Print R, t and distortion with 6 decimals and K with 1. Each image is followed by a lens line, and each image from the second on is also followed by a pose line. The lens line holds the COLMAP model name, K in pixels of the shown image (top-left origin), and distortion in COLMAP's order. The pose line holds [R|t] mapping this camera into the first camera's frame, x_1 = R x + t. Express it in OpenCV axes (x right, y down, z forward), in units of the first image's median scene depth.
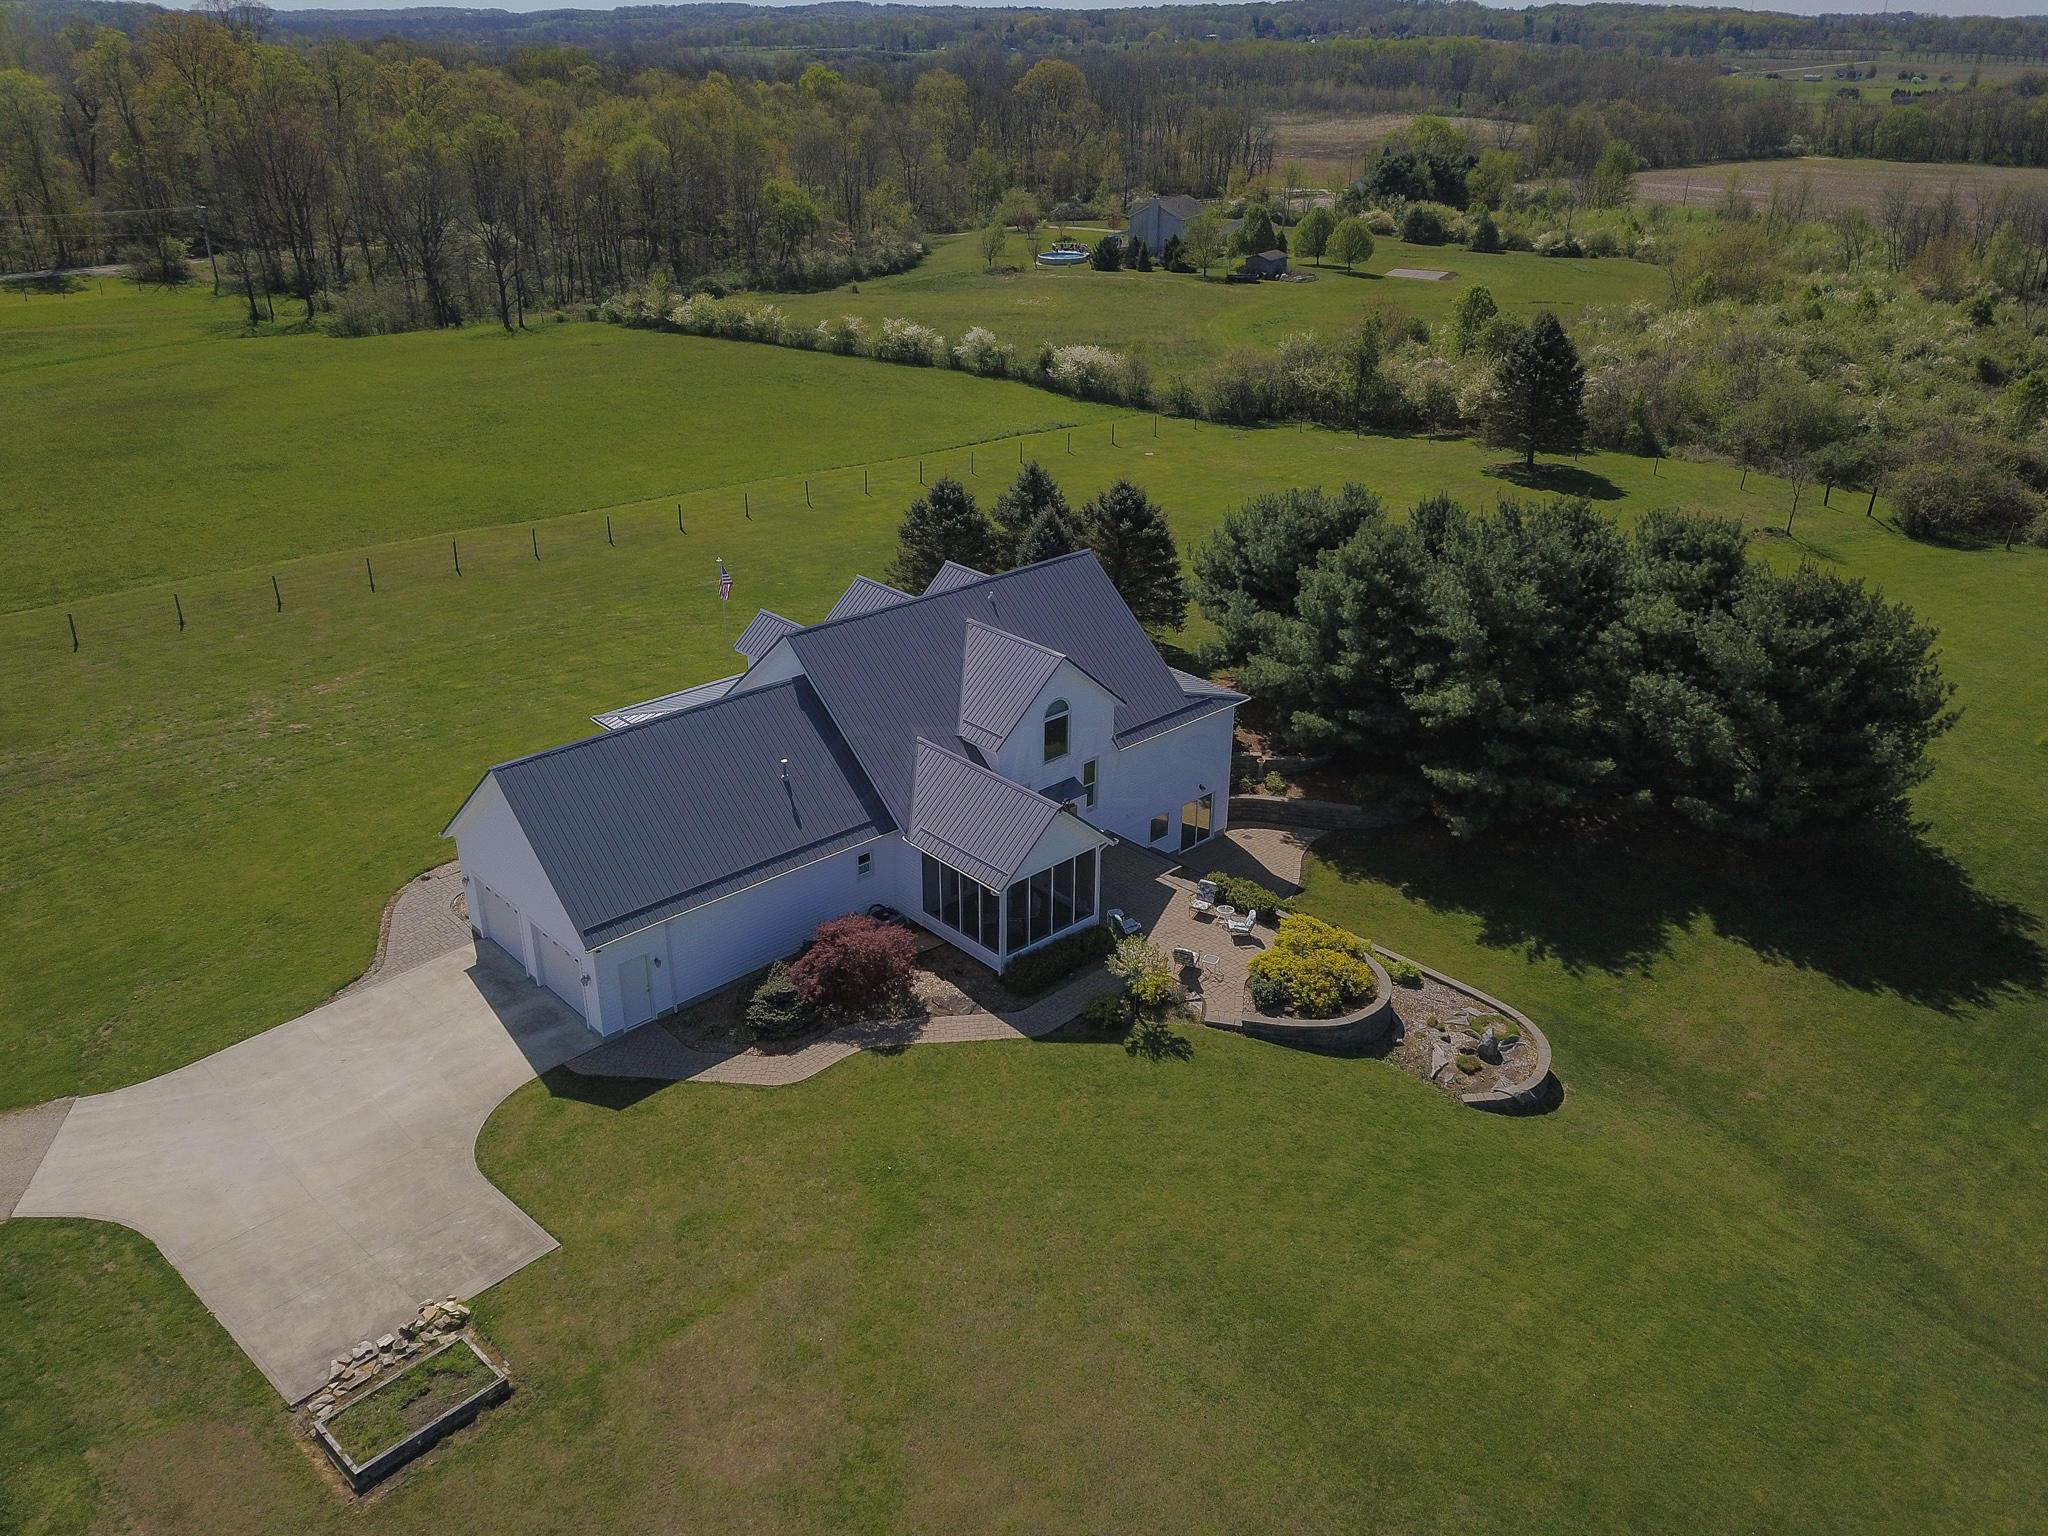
lens RADIAL K [[1579.5, 0, 1024.0], [0, 1579.5, 768.0], [0, 0, 1]] dist [0.006408, 0.002489]
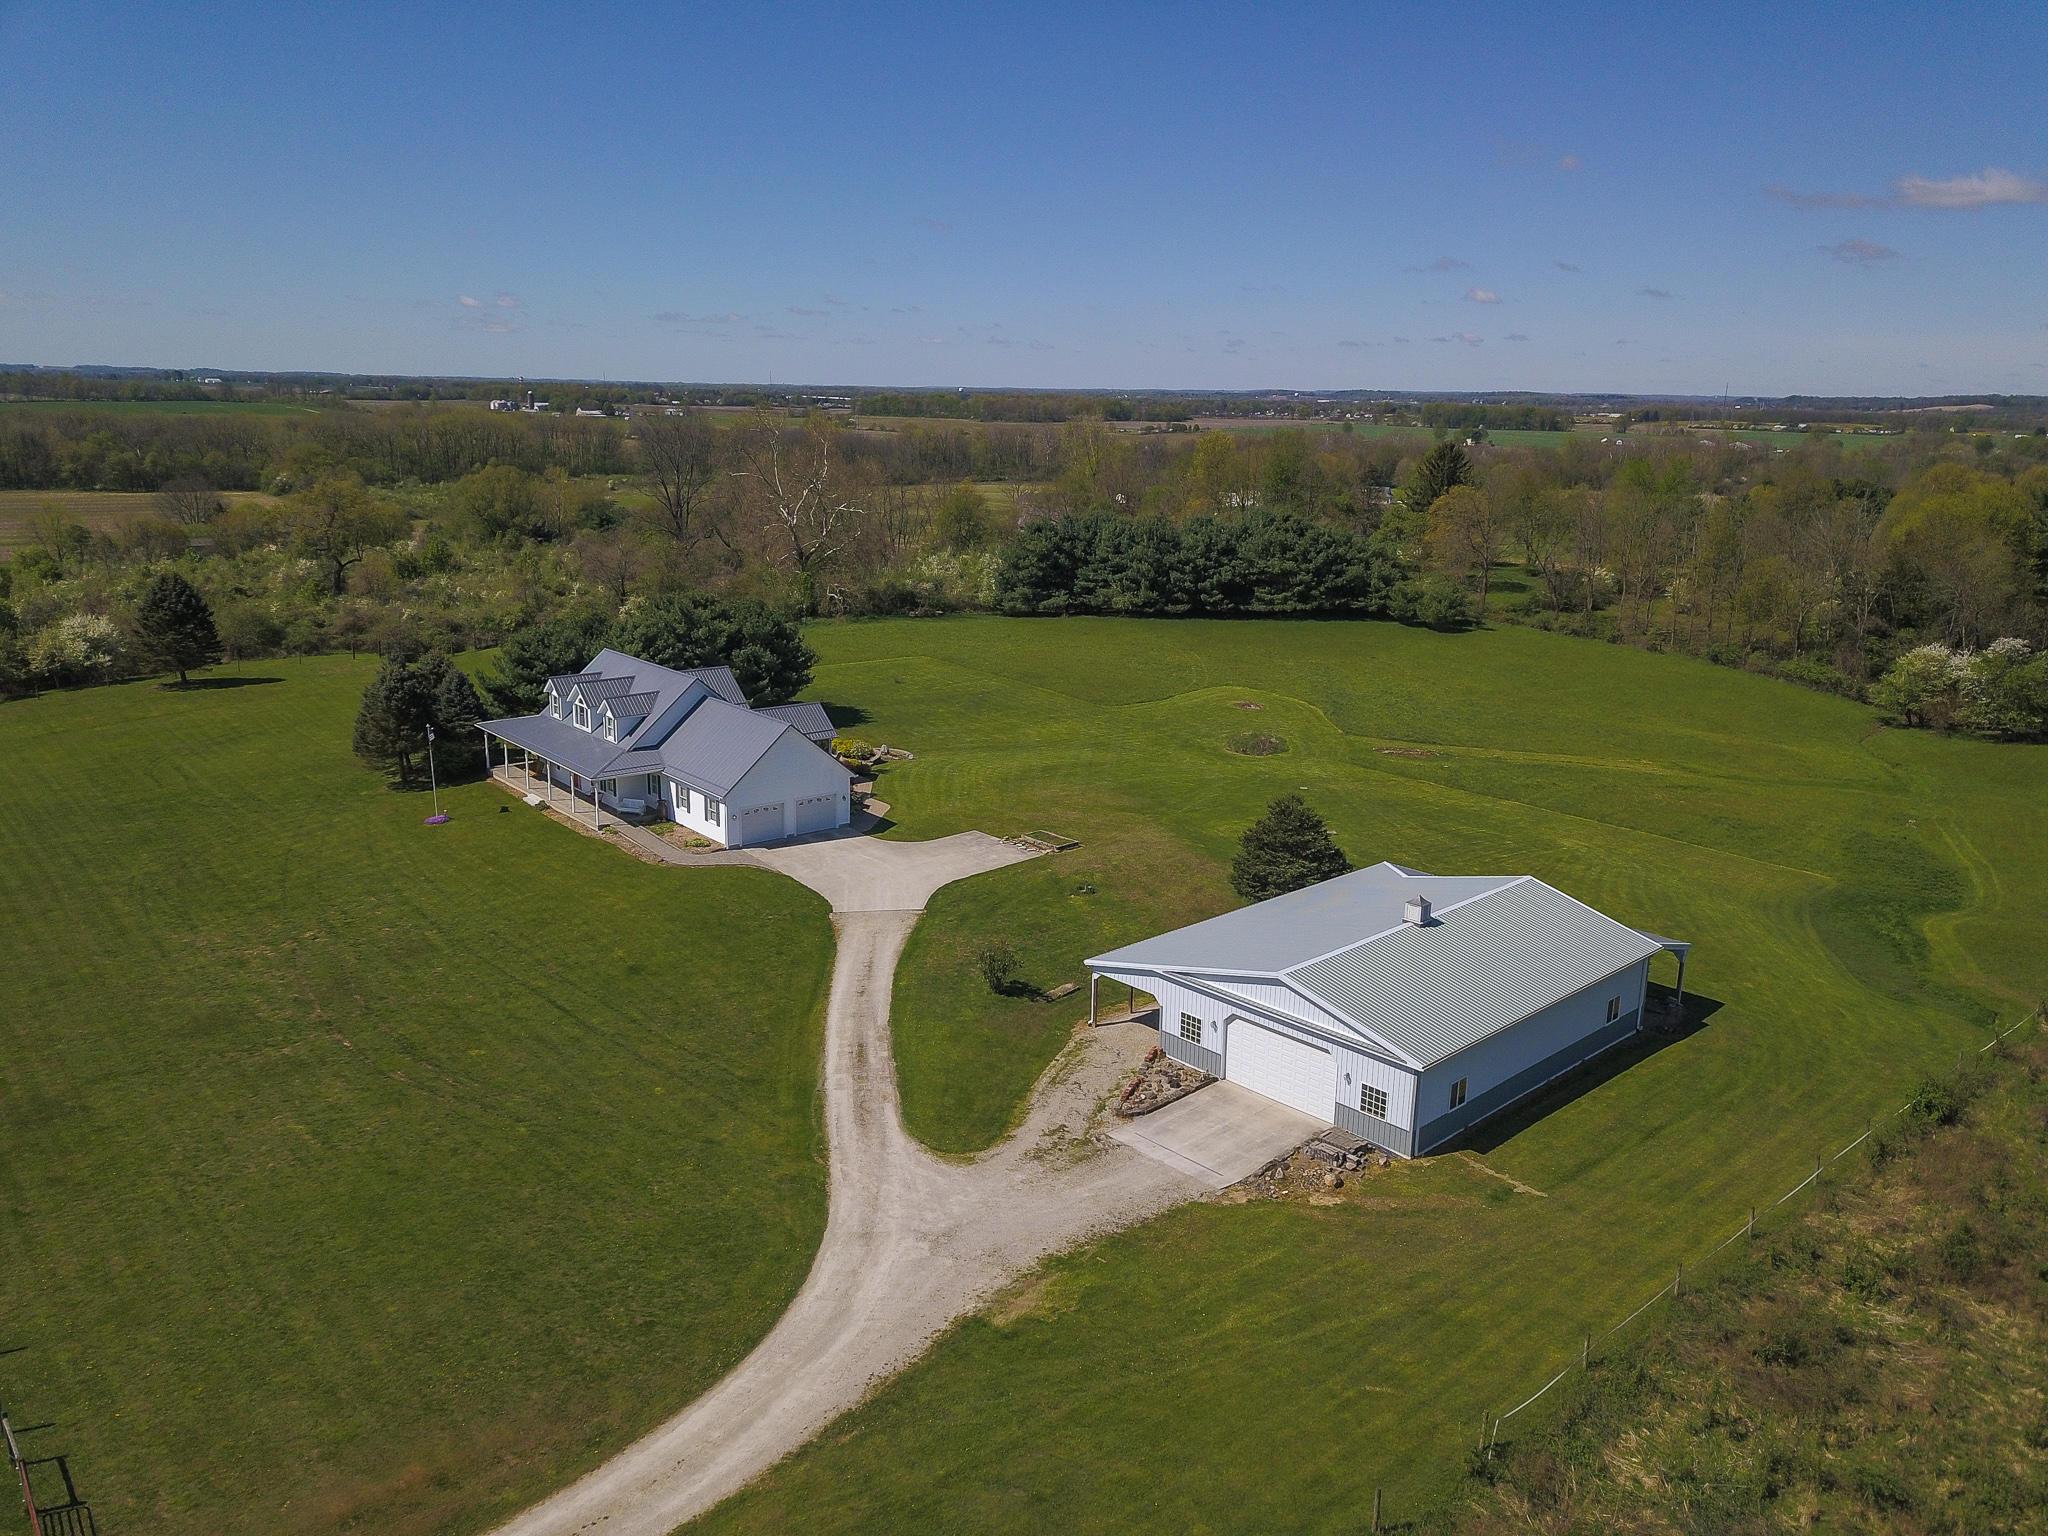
lens RADIAL K [[1552.1, 0, 1024.0], [0, 1552.1, 768.0], [0, 0, 1]] dist [-0.023776, -0.001887]
pose [[0.056978, -0.245018, 0.967843, -0.450611], [0.402269, 0.892878, 0.202358, -0.046071], [-0.913747, 0.377803, 0.149437, 0.079935]]
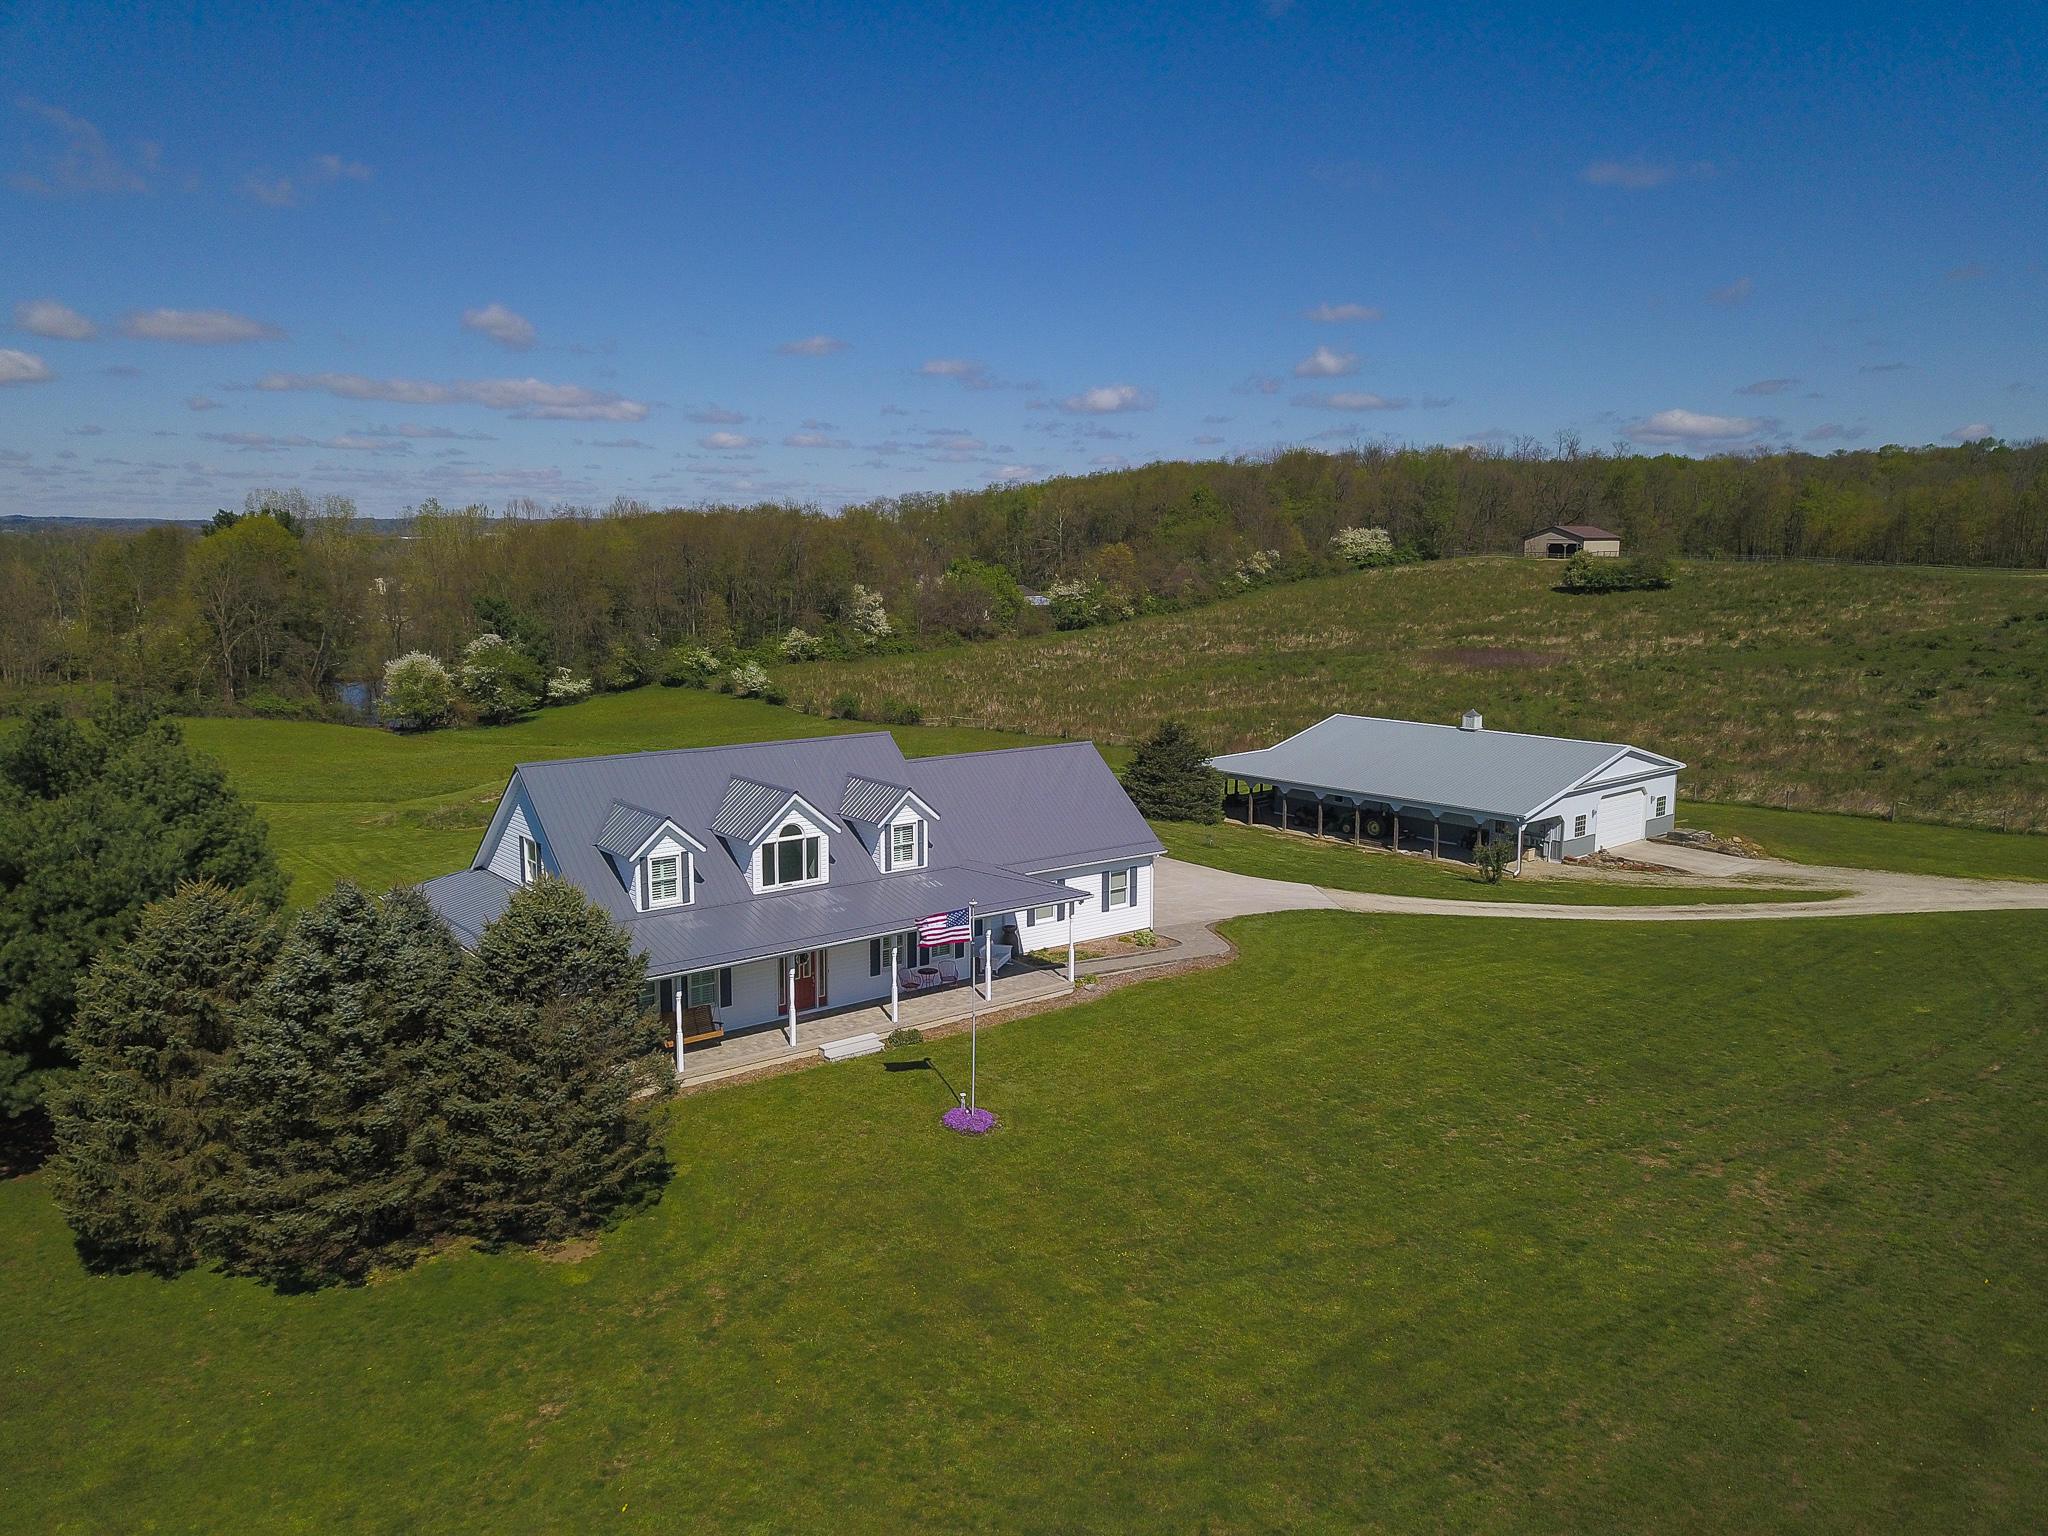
lens RADIAL K [[1579.5, 0, 1024.0], [0, 1579.5, 768.0], [0, 0, 1]] dist [0.006408, 0.002489]
pose [[-0.996903, -0.020259, 0.075984, -0.072990], [0.024614, 0.837310, 0.546174, -0.148306], [-0.074687, 0.546353, -0.834218, 0.427517]]
